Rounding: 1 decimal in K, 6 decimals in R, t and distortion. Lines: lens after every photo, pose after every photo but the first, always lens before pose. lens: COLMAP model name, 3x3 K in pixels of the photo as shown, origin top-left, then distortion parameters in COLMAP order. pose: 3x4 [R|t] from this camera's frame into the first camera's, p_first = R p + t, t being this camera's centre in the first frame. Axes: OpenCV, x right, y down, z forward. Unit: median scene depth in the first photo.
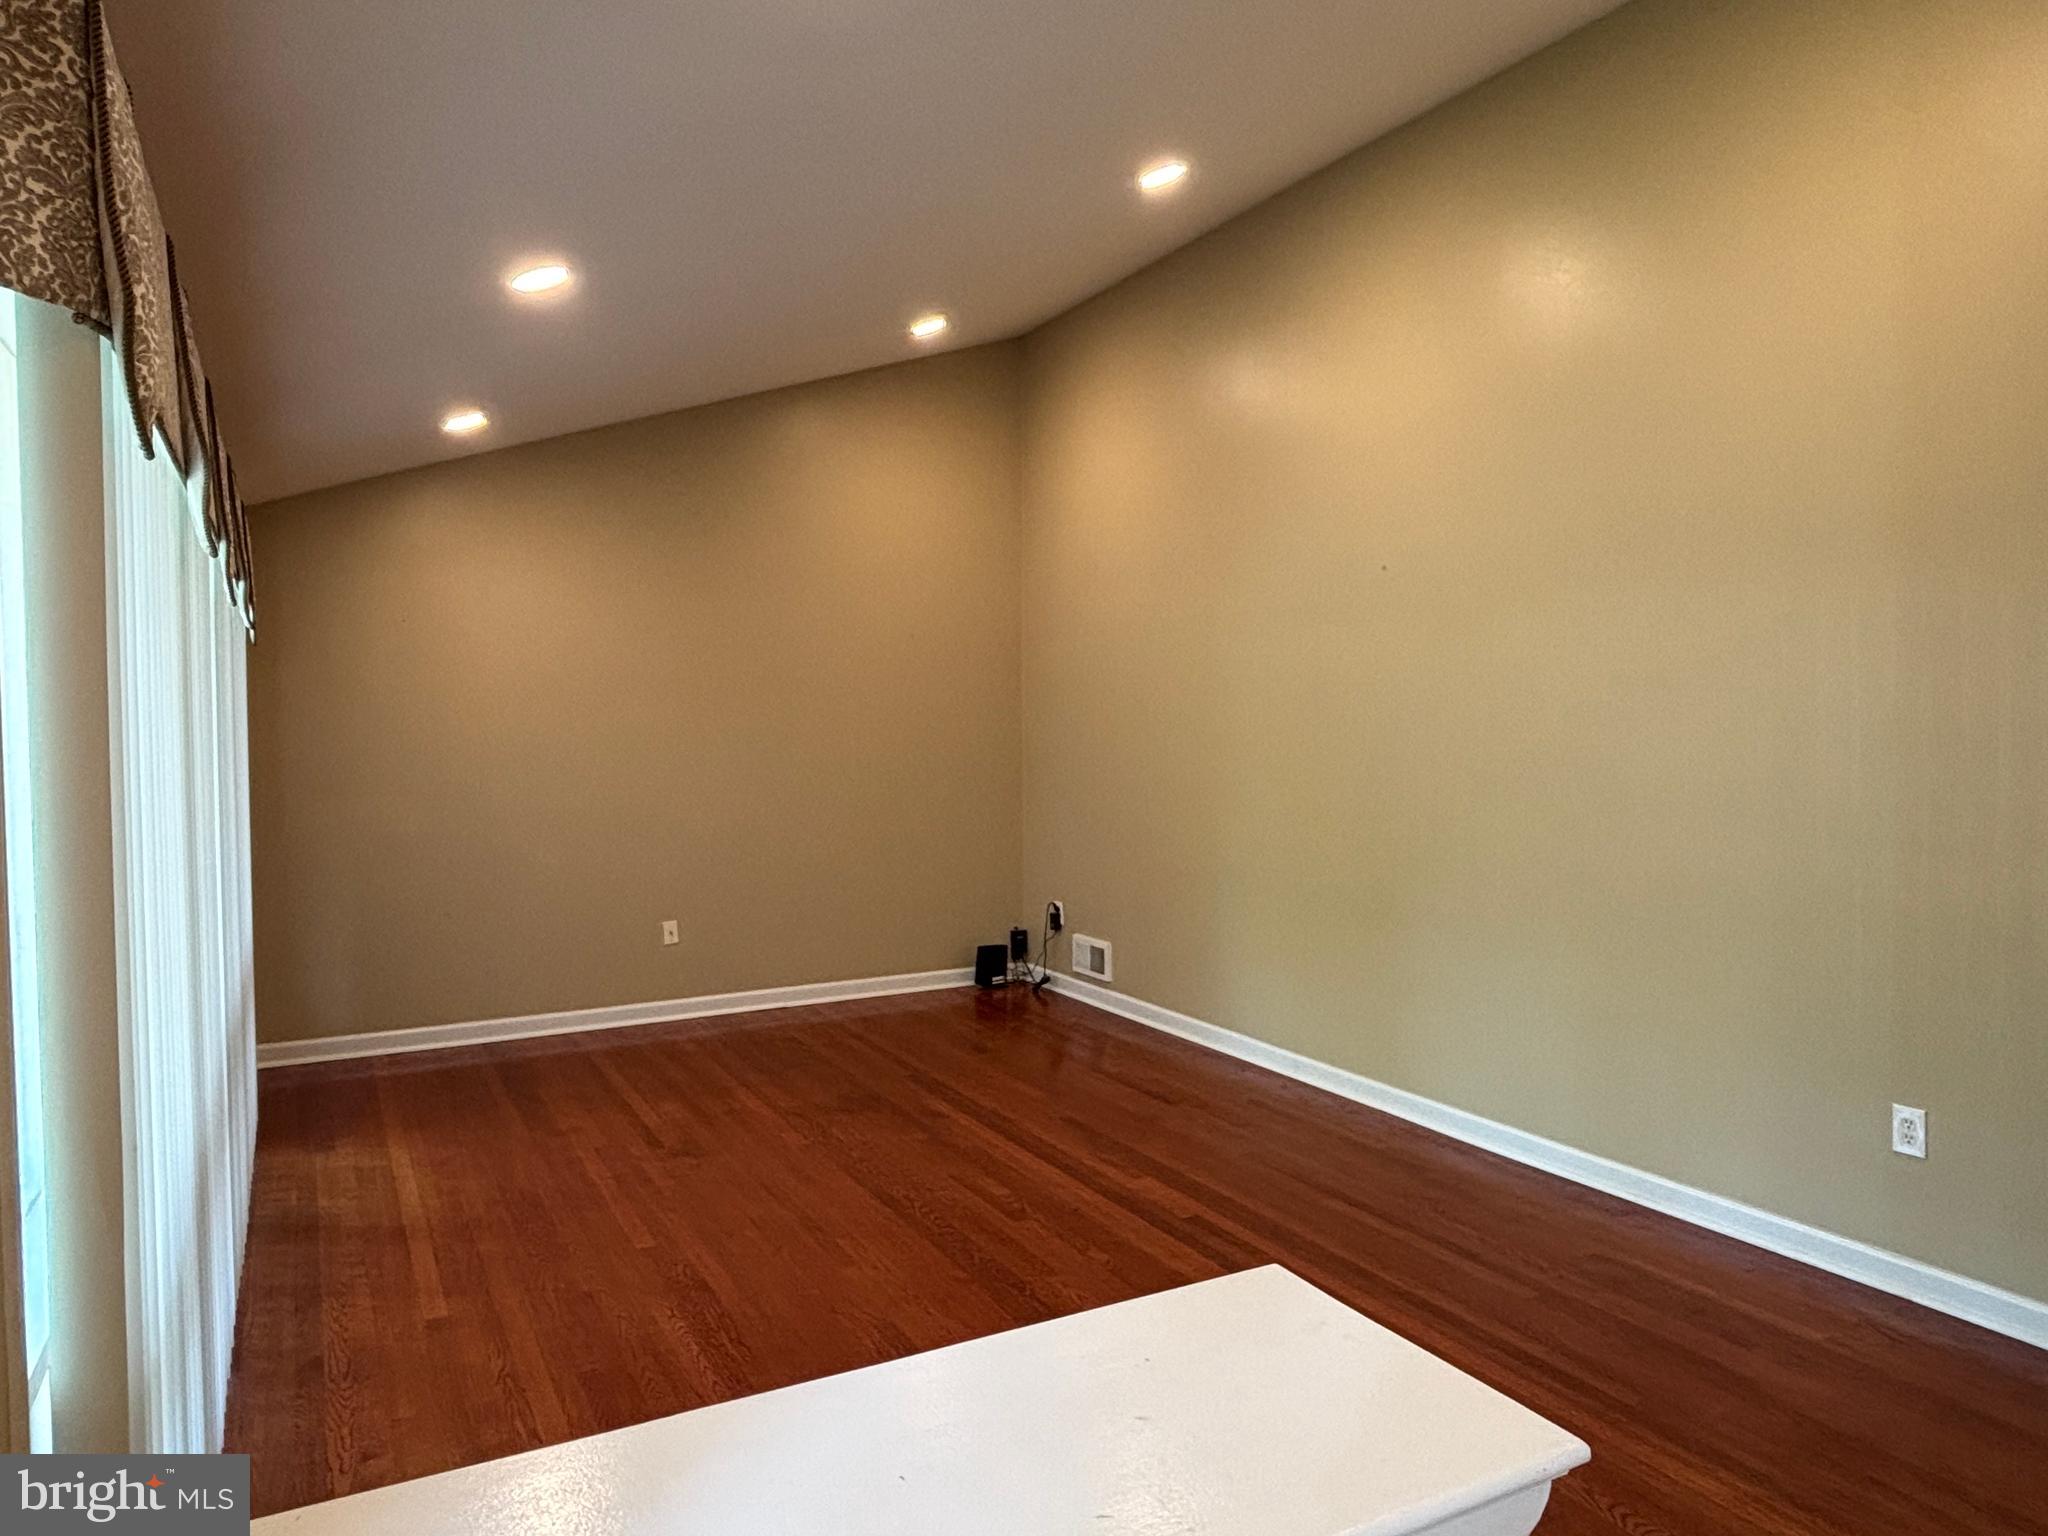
lens RADIAL K [[1282.9, 0, 1011.6], [0, 1282.9, 772.1], [0, 0, 1]] dist [0.008868, -0.006971]
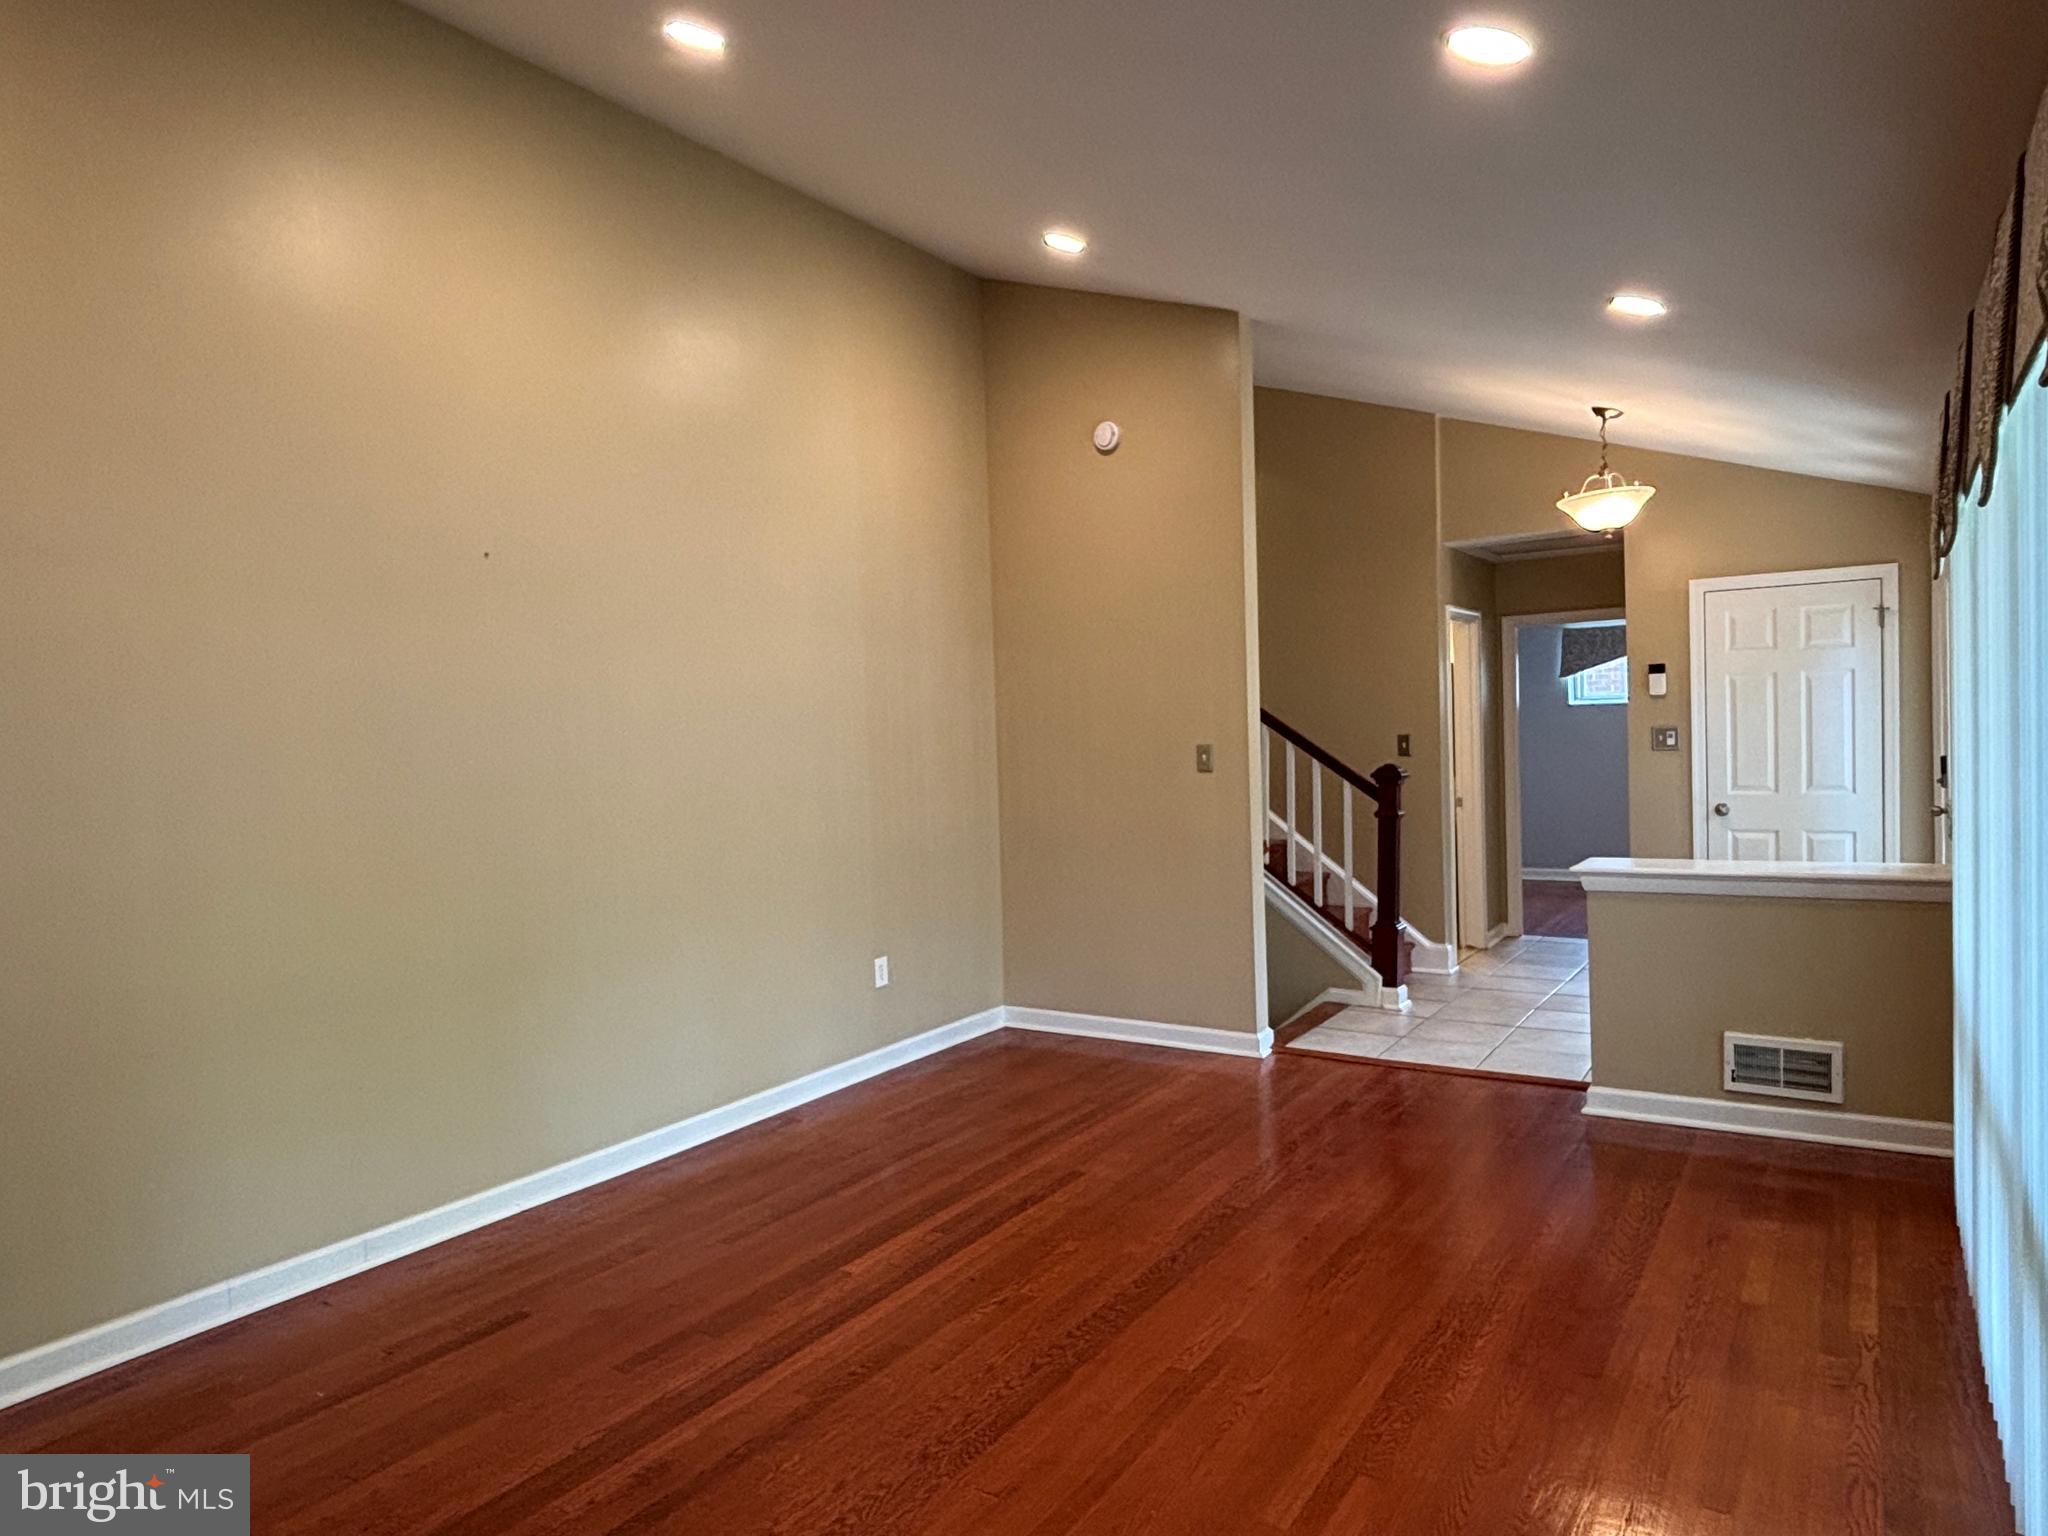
lens RADIAL K [[1282.9, 0, 1010.3], [0, 1282.9, 763.6], [0, 0, 1]] dist [0.008868, -0.006971]
pose [[-0.468050, -0.004142, 0.883692, -0.745198], [0.071097, 0.996571, 0.042328, -0.046341], [-0.880837, 0.082639, -0.466150, 1.371088]]
